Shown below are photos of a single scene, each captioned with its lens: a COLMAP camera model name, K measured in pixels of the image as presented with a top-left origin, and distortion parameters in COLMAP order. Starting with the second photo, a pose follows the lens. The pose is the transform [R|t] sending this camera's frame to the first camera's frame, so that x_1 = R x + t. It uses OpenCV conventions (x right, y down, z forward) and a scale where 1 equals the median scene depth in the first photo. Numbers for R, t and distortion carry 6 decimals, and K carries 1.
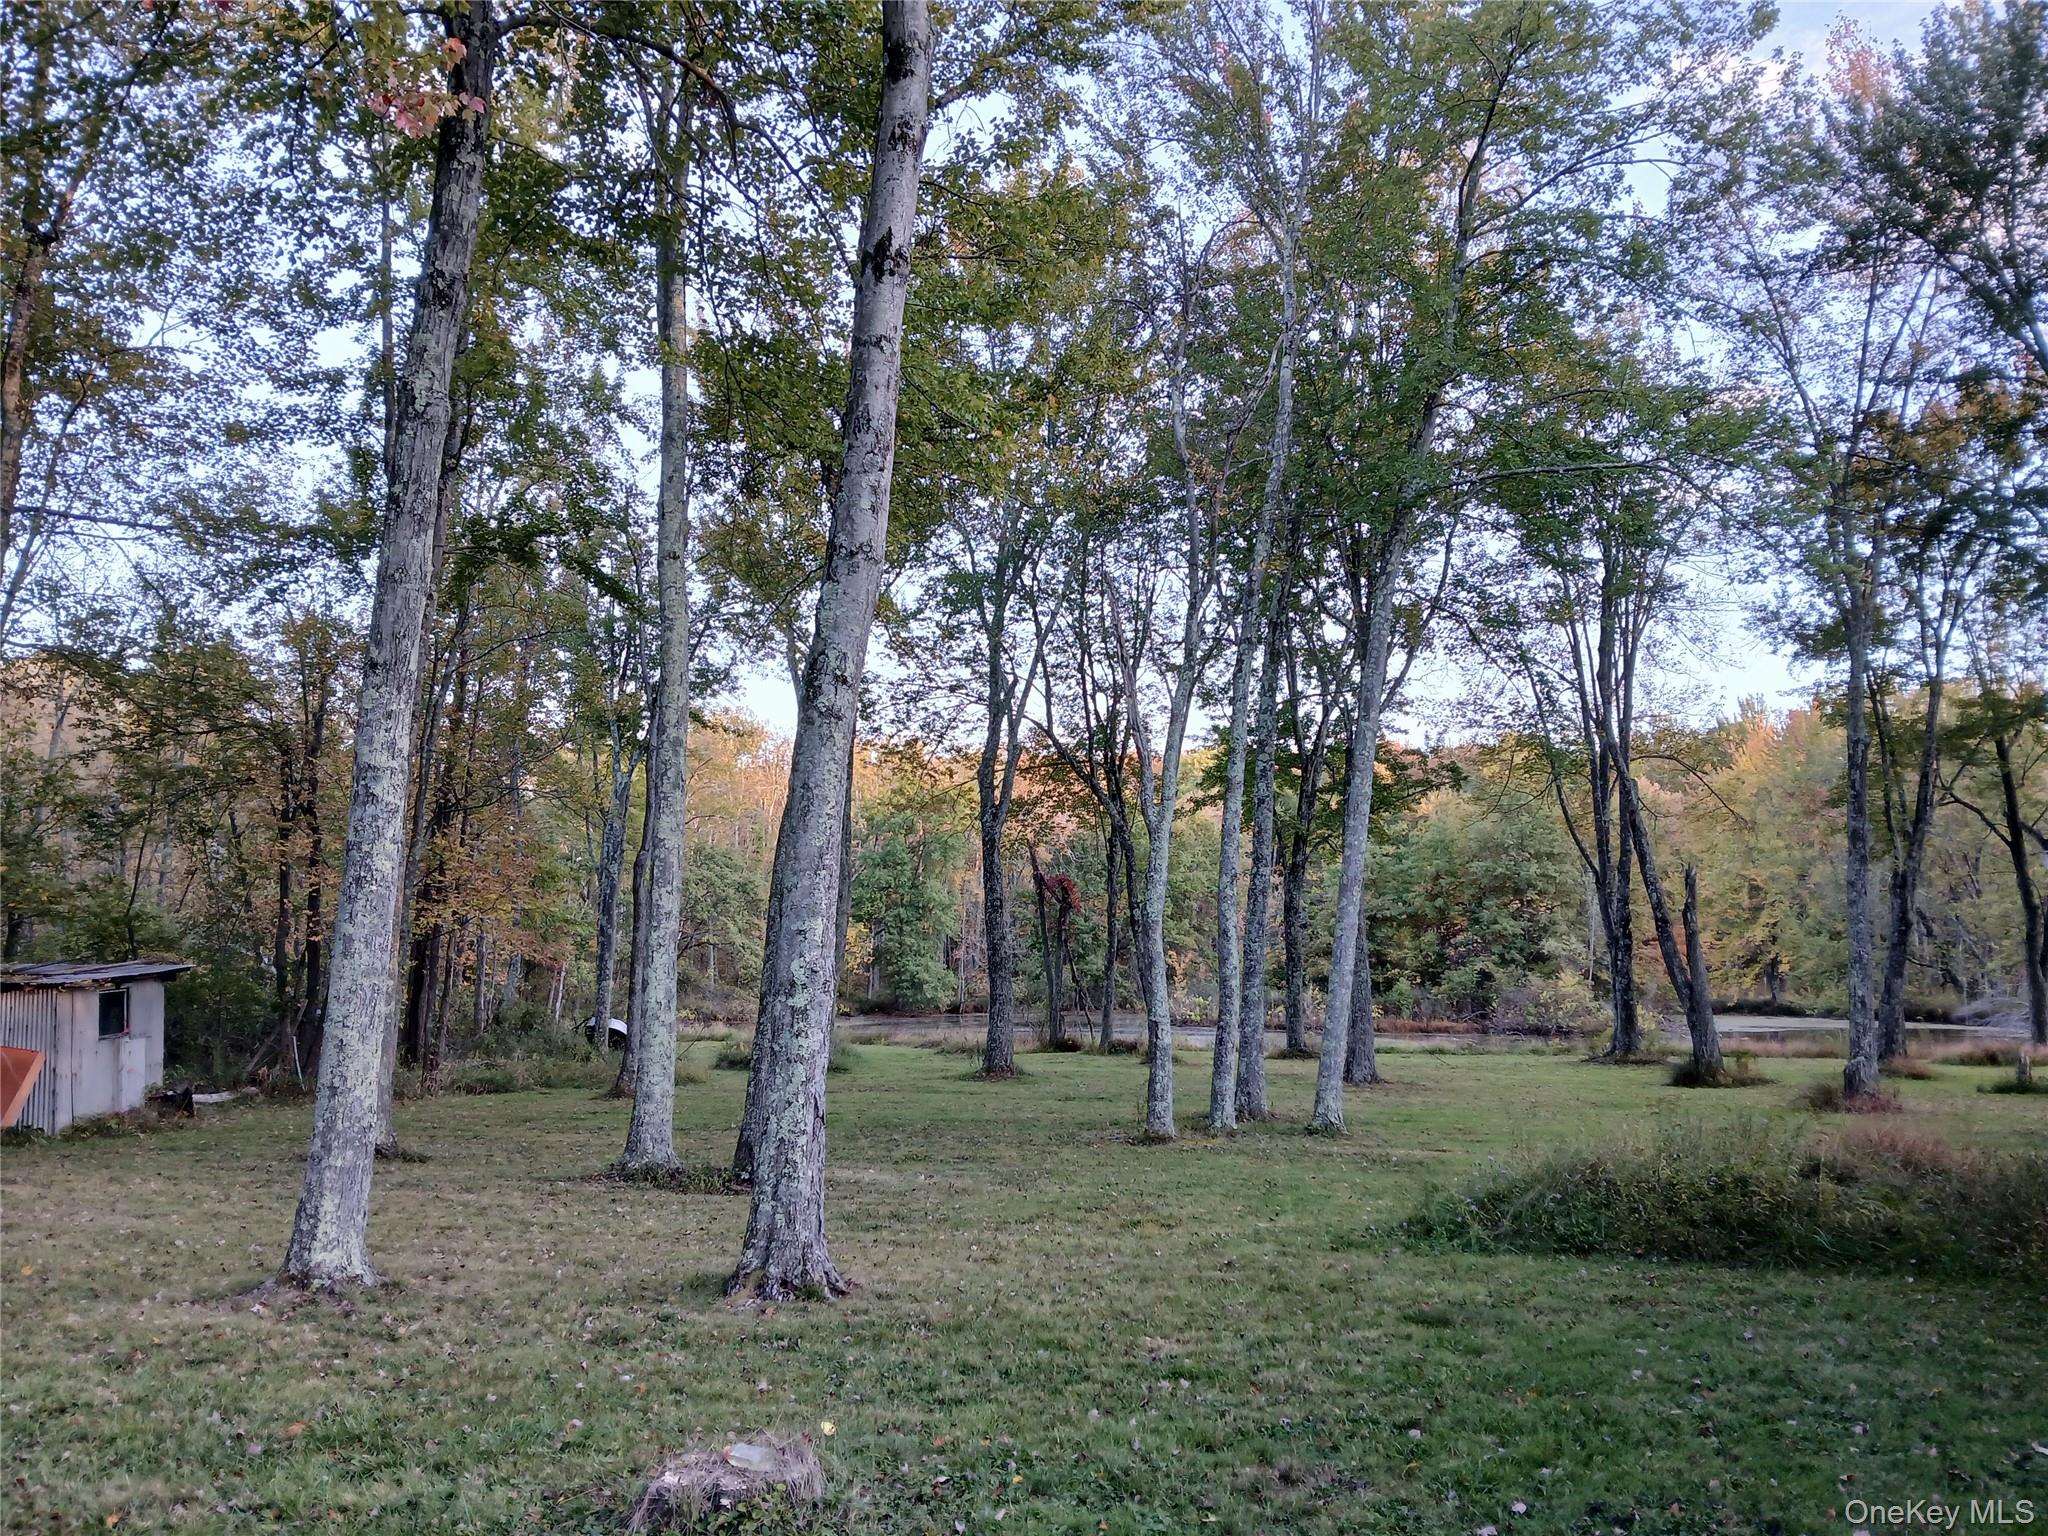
lens RADIAL K [[1635.0, 0, 1024.0], [0, 1635.0, 768.0], [0, 0, 1]] dist [0.113984, -0.201453]
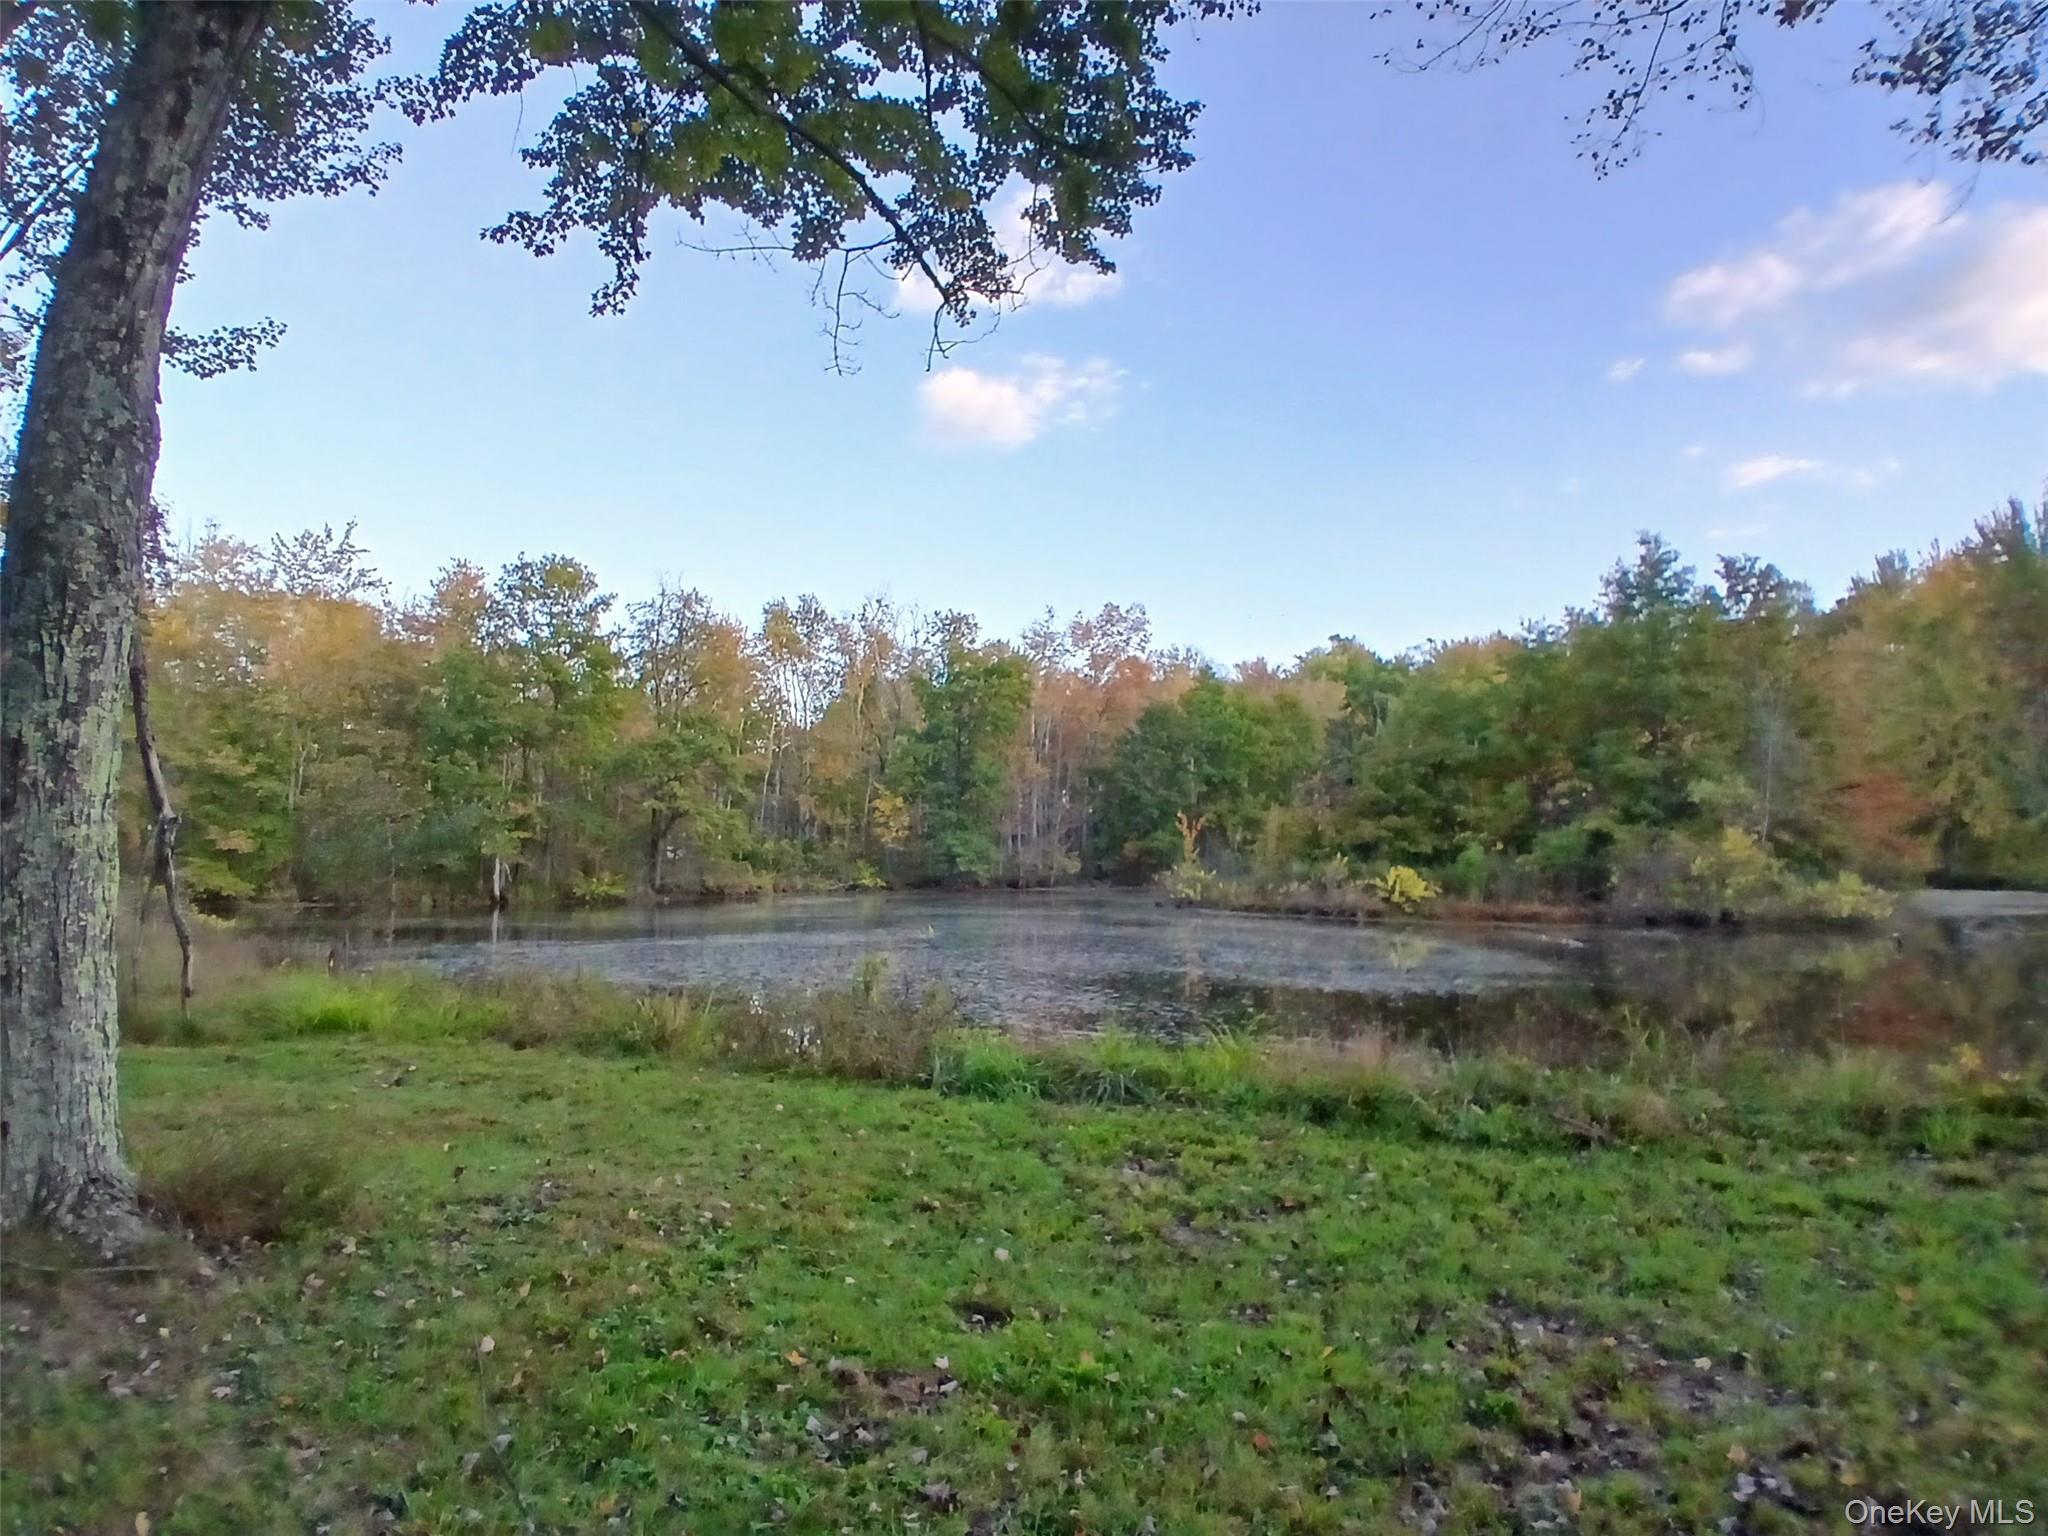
lens RADIAL K [[1039.8, 0, 1030.4], [0, 1039.8, 783.0], [0, 0, 1]] dist [0.002980, -0.047836]
pose [[0.974251, -0.015391, -0.224941, 0.145312], [0.026636, 0.998538, 0.047038, 0.076029], [0.223888, -0.051819, 0.973236, 0.524765]]
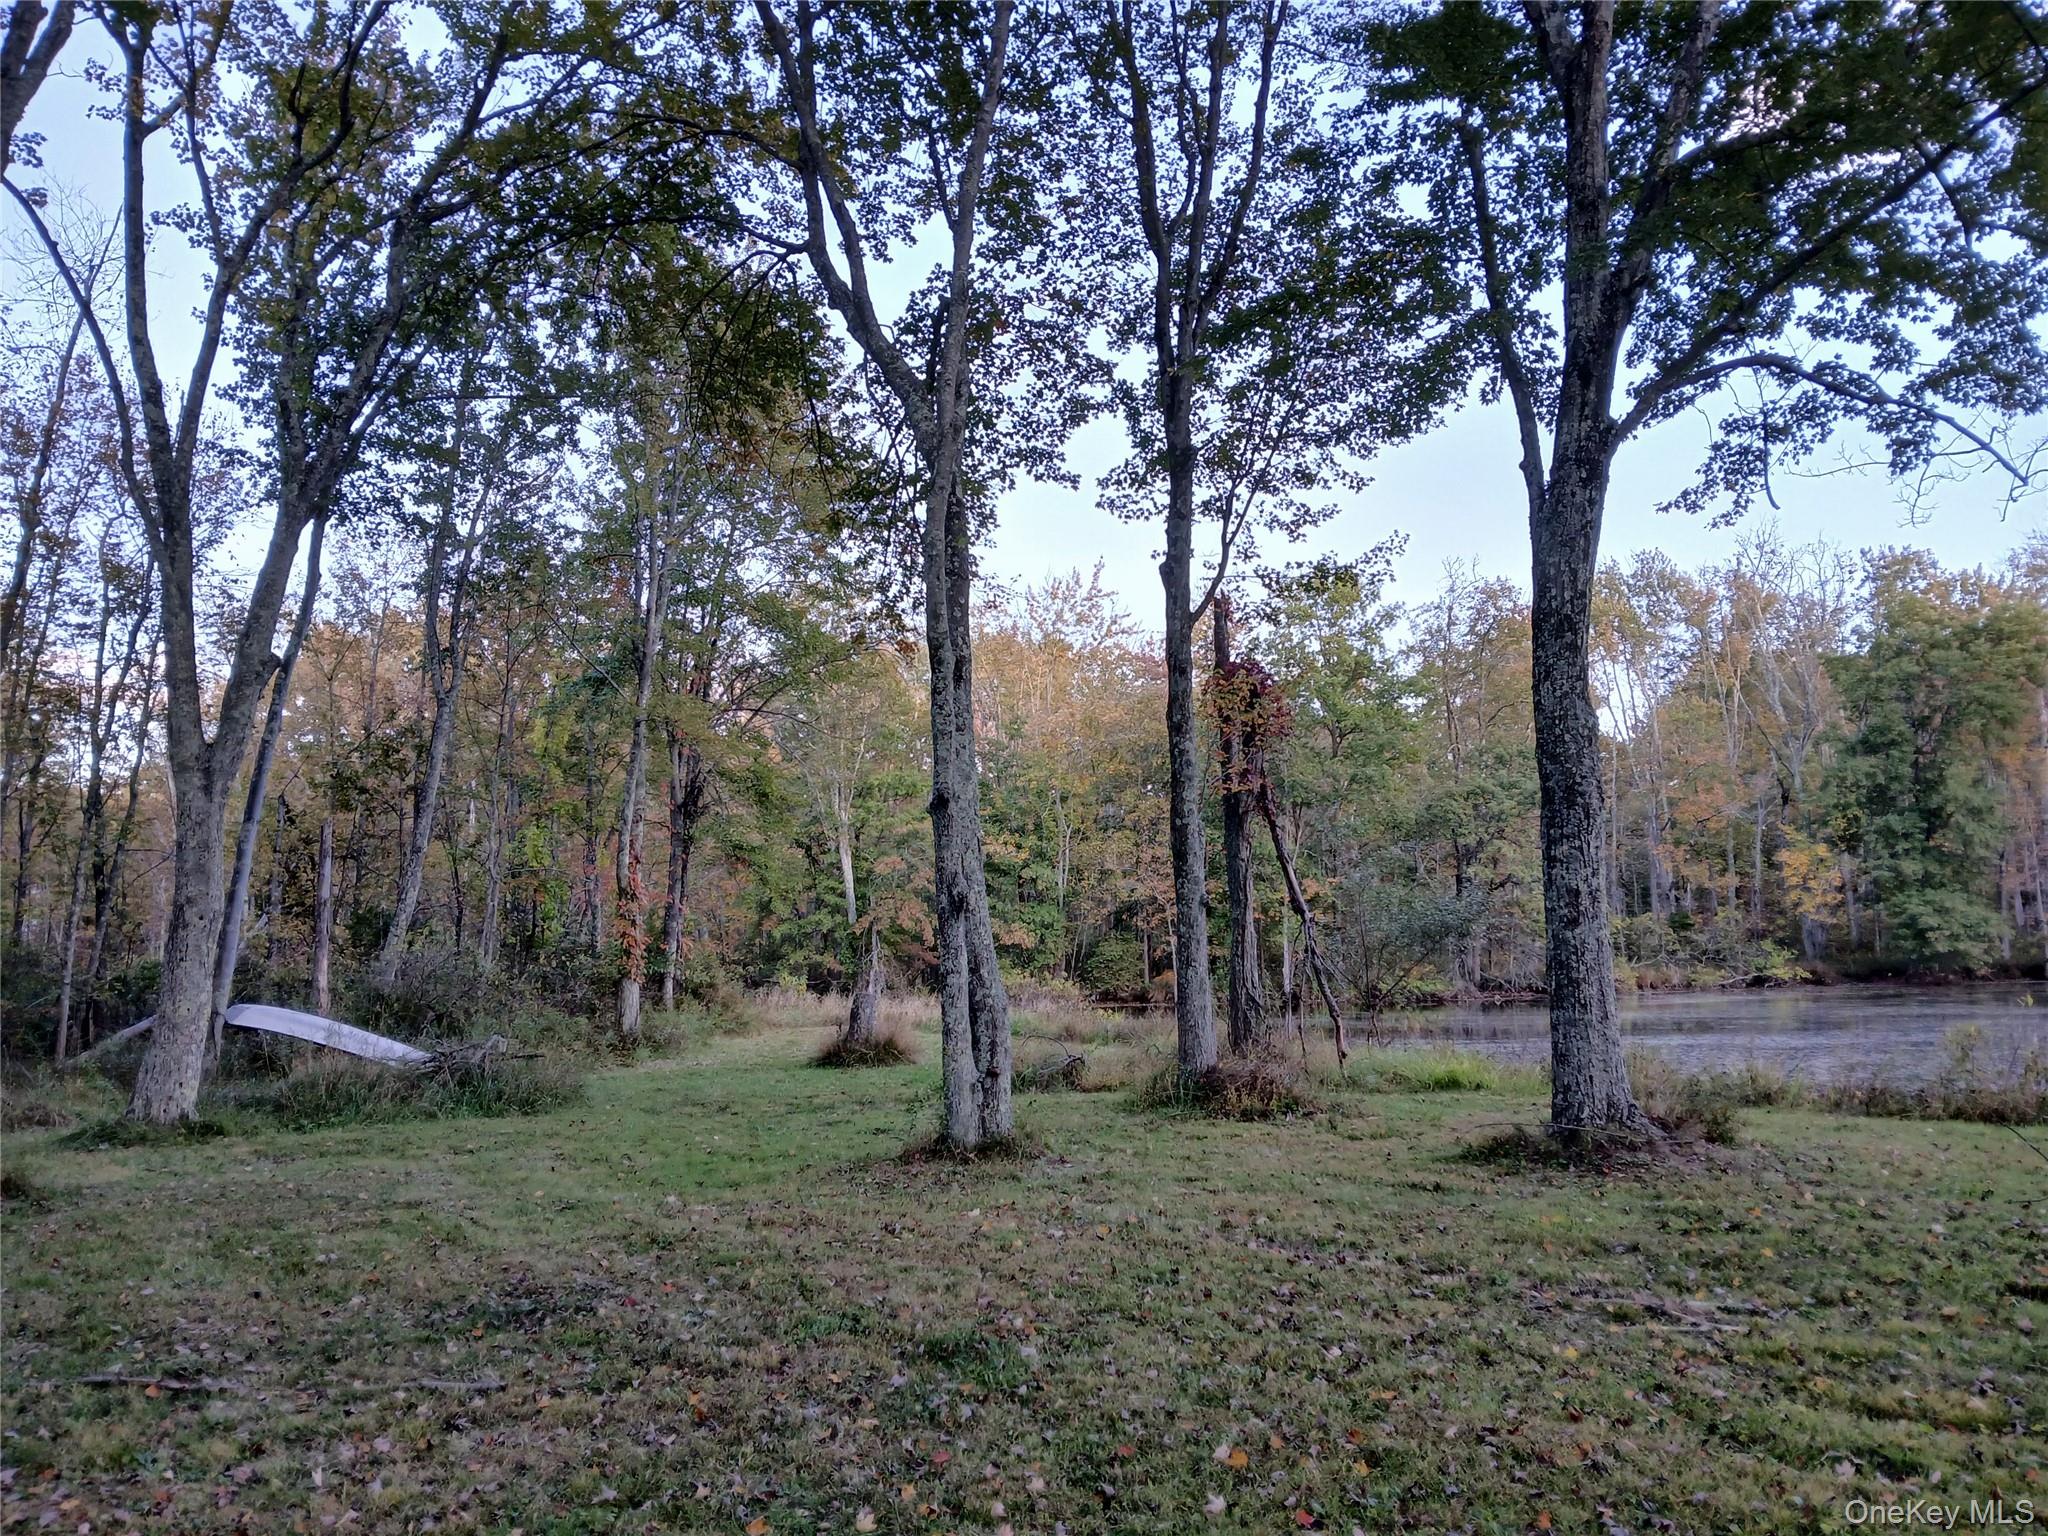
lens RADIAL K [[1635.0, 0, 1024.0], [0, 1635.0, 768.0], [0, 0, 1]] dist [0.113984, -0.201453]
pose [[0.714800, -0.095643, -0.692758, 0.163506], [0.109933, 0.993655, -0.023755, 0.060320], [0.690635, -0.059177, 0.720779, 0.400677]]
